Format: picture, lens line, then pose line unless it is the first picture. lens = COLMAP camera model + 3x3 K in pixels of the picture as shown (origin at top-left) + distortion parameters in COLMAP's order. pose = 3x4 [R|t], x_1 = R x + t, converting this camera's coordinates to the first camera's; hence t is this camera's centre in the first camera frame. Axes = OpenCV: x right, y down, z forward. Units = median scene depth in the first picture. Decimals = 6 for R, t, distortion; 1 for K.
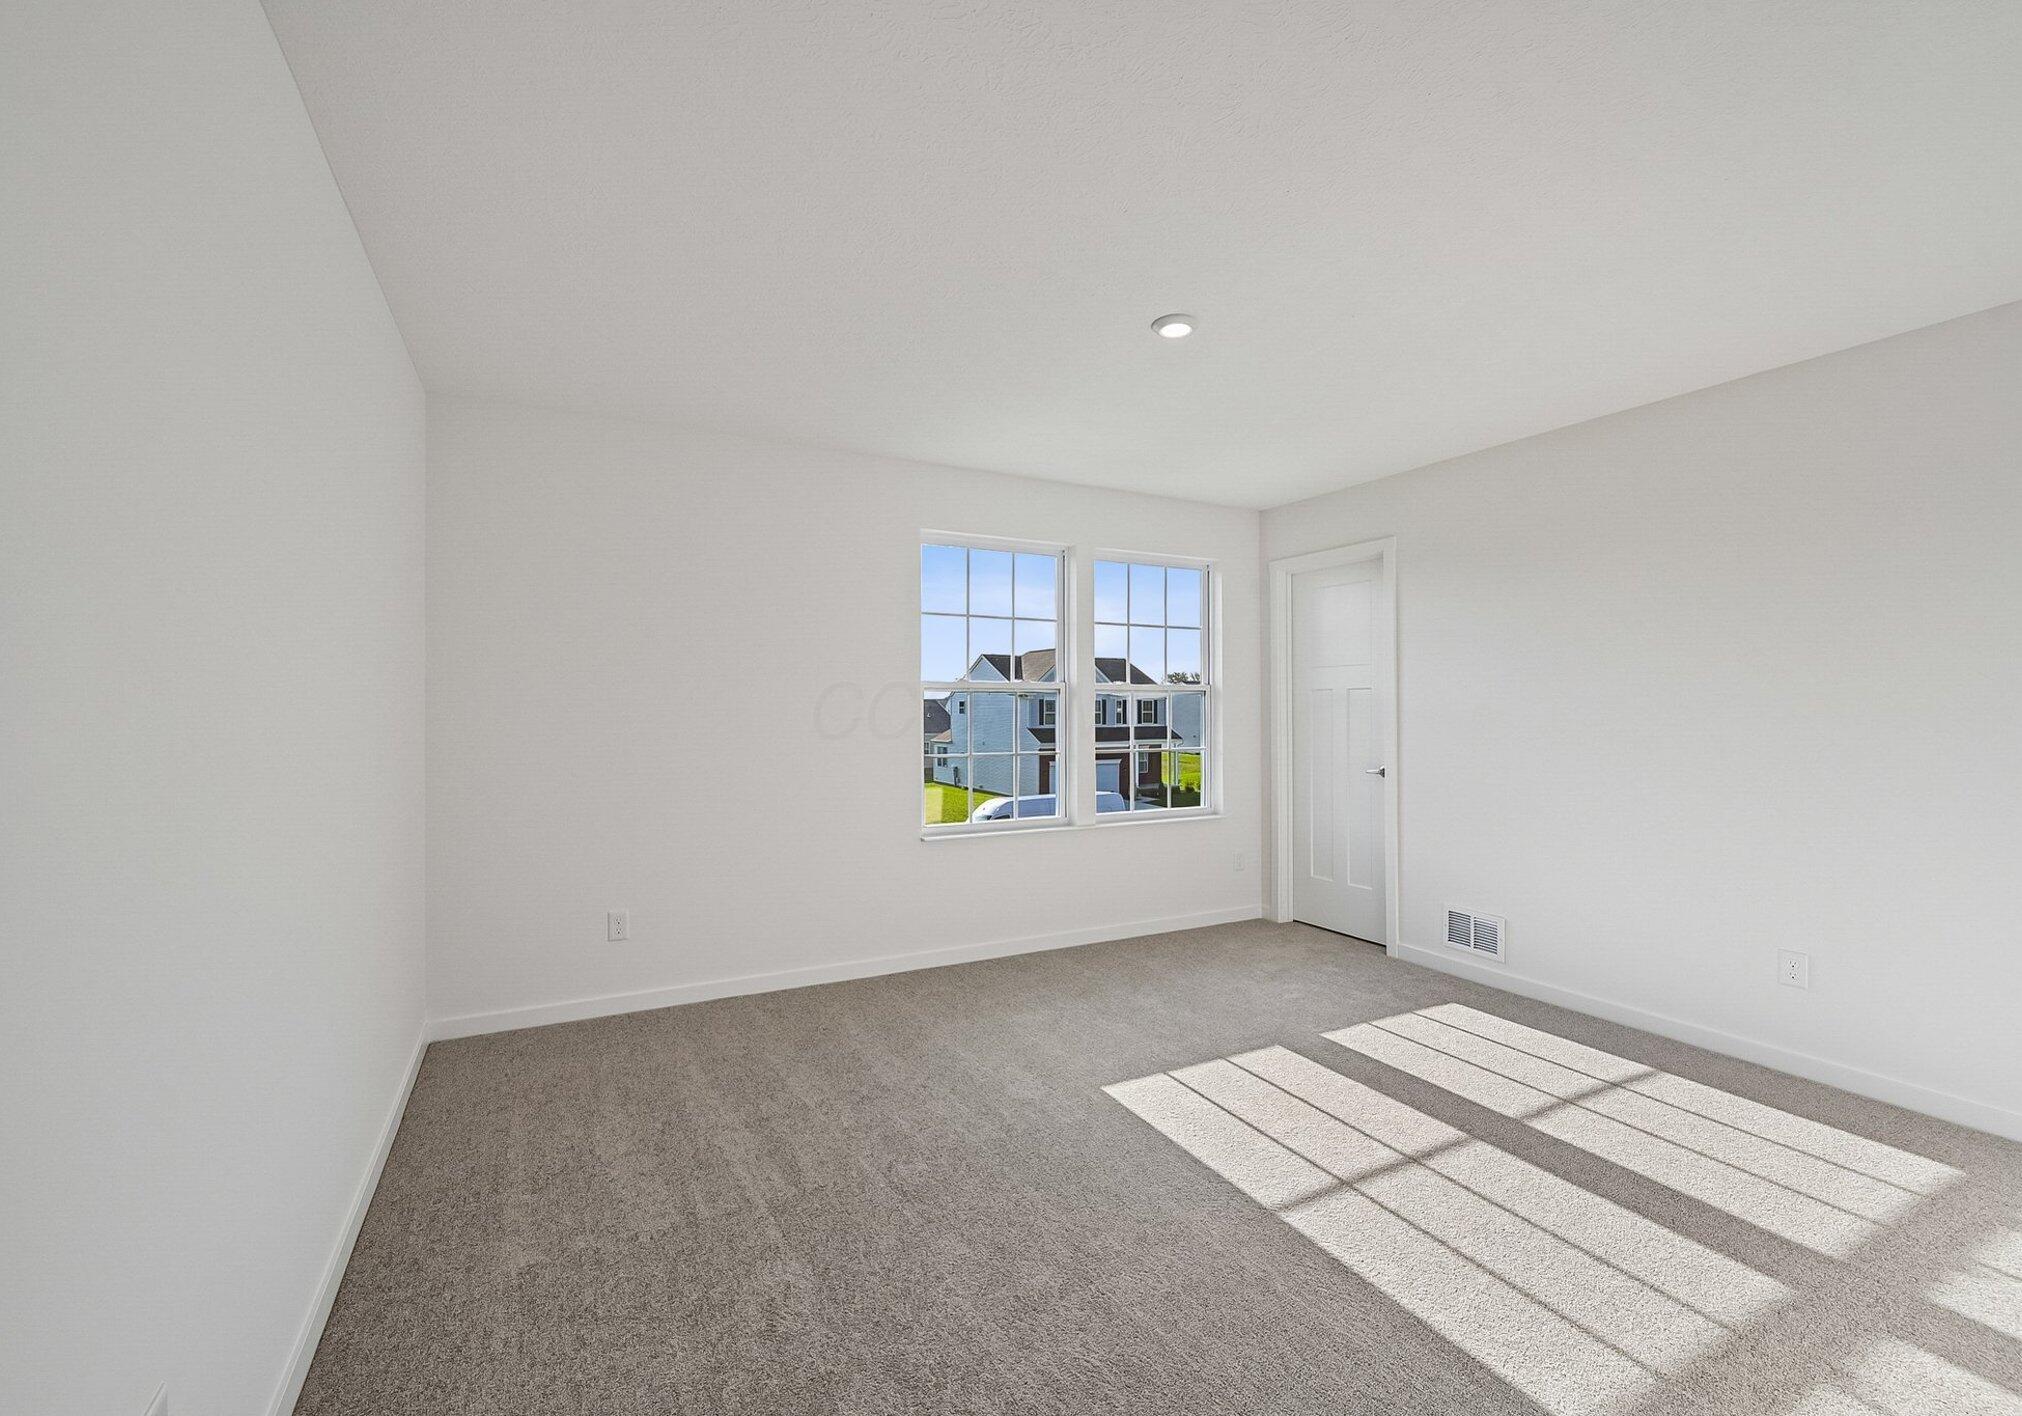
lens RADIAL K [[857.4, 0, 1009.1], [0, 857.4, 691.1], [0, 0, 1]] dist [0.001438, 0.000730]
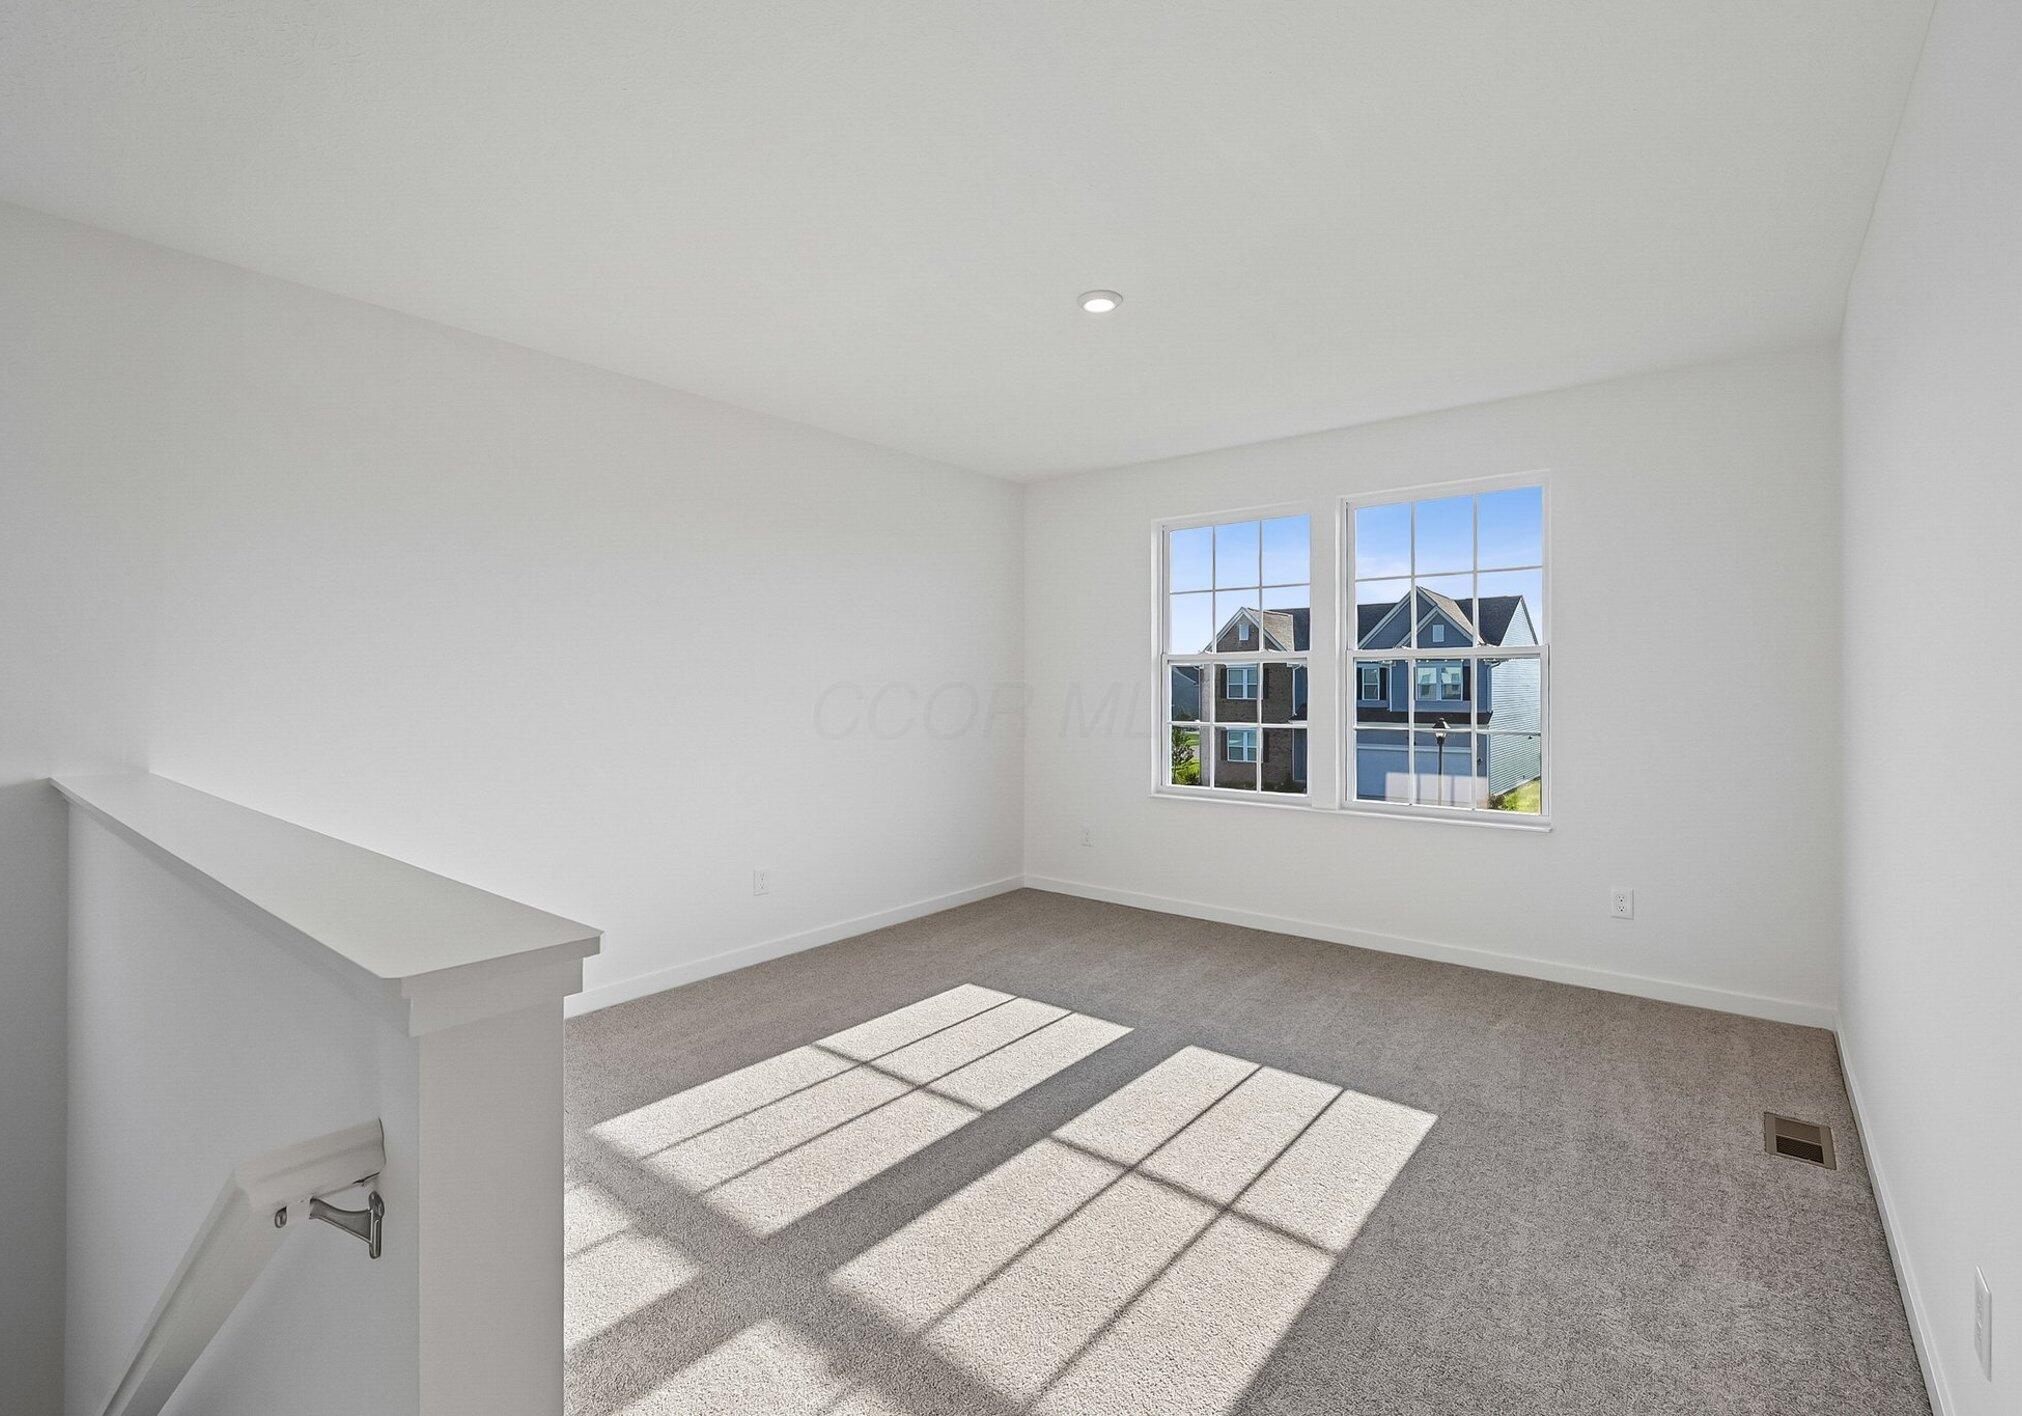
lens RADIAL K [[899.6, 0, 1051.2], [0, 899.6, 679.5], [0, 0, 1]] dist [0.001252, 0.000077]
pose [[0.415183, 0.001394, -0.909737, 0.876645], [0.009622, 0.999936, 0.005923, 0.012055], [0.909687, -0.011213, 0.415143, 0.374789]]
